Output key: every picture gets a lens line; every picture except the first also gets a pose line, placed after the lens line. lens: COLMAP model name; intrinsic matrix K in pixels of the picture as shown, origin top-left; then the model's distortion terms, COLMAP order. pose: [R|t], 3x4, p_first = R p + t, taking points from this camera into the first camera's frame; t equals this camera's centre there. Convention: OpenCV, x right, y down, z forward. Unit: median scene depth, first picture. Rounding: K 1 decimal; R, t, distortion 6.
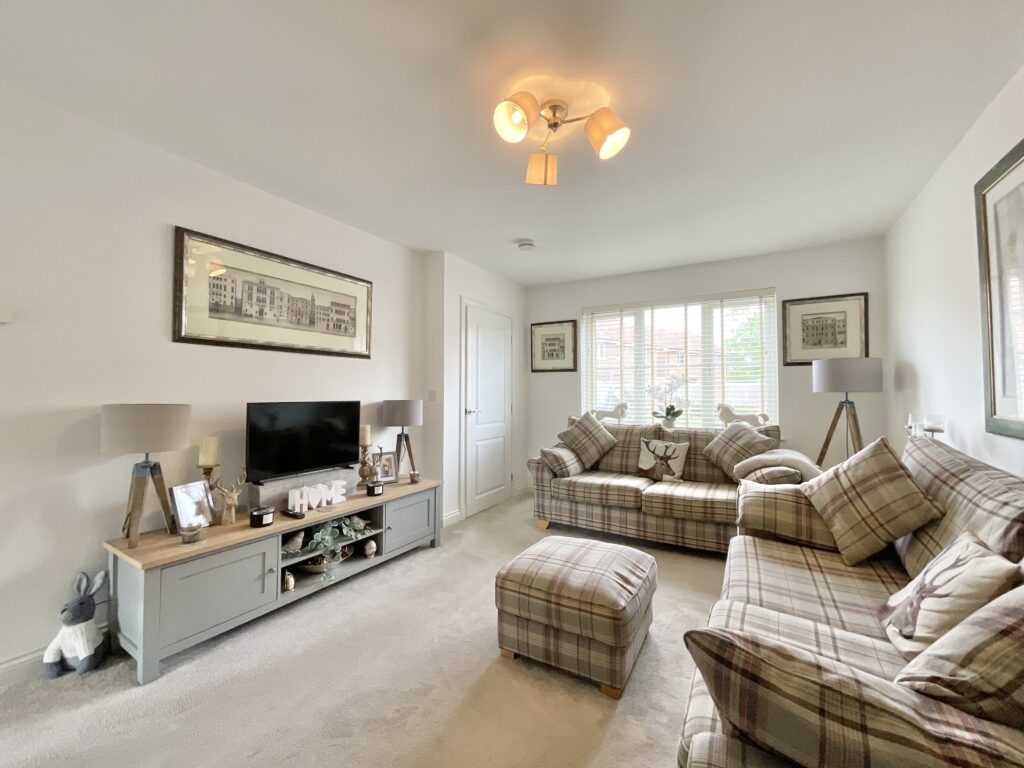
lens RADIAL K [[411.6, 0, 510.8], [0, 411.6, 384.9], [0, 0, 1]] dist [-0.003060, -0.002406]
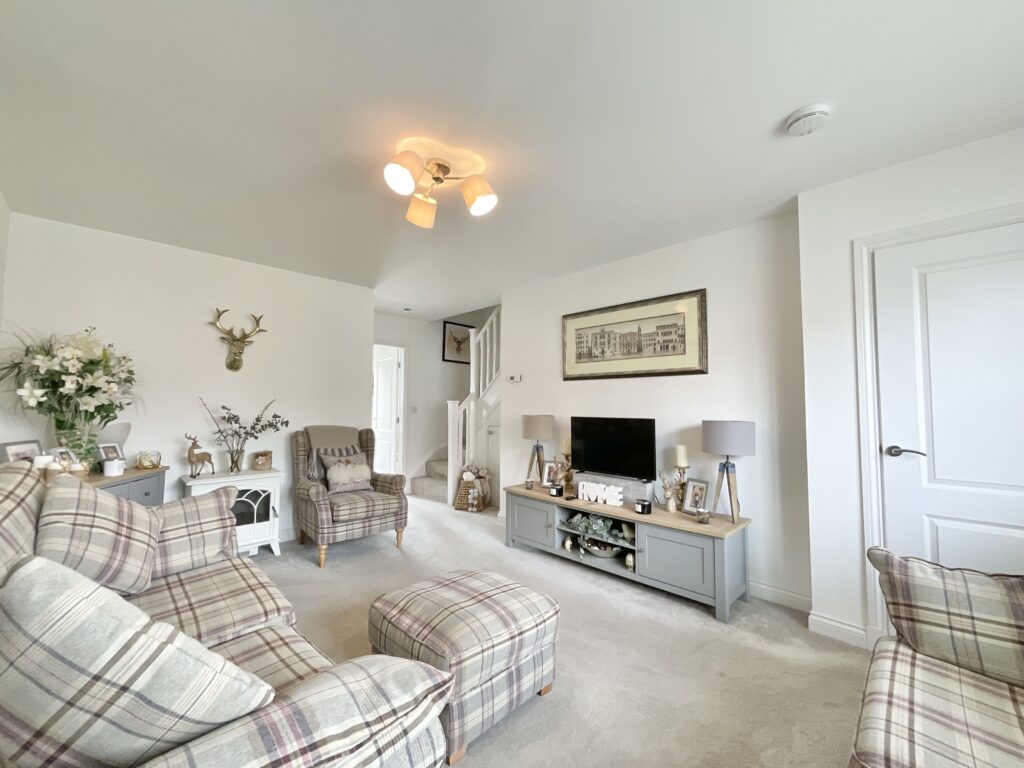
lens RADIAL K [[411.6, 0, 510.8], [0, 411.6, 382.8], [0, 0, 1]] dist [-0.003060, -0.002406]
pose [[-0.242616, -0.058022, -0.968386, 0.760397], [0.010667, 0.997990, -0.062468, 0.009893], [0.970064, -0.025486, -0.241509, 0.966177]]
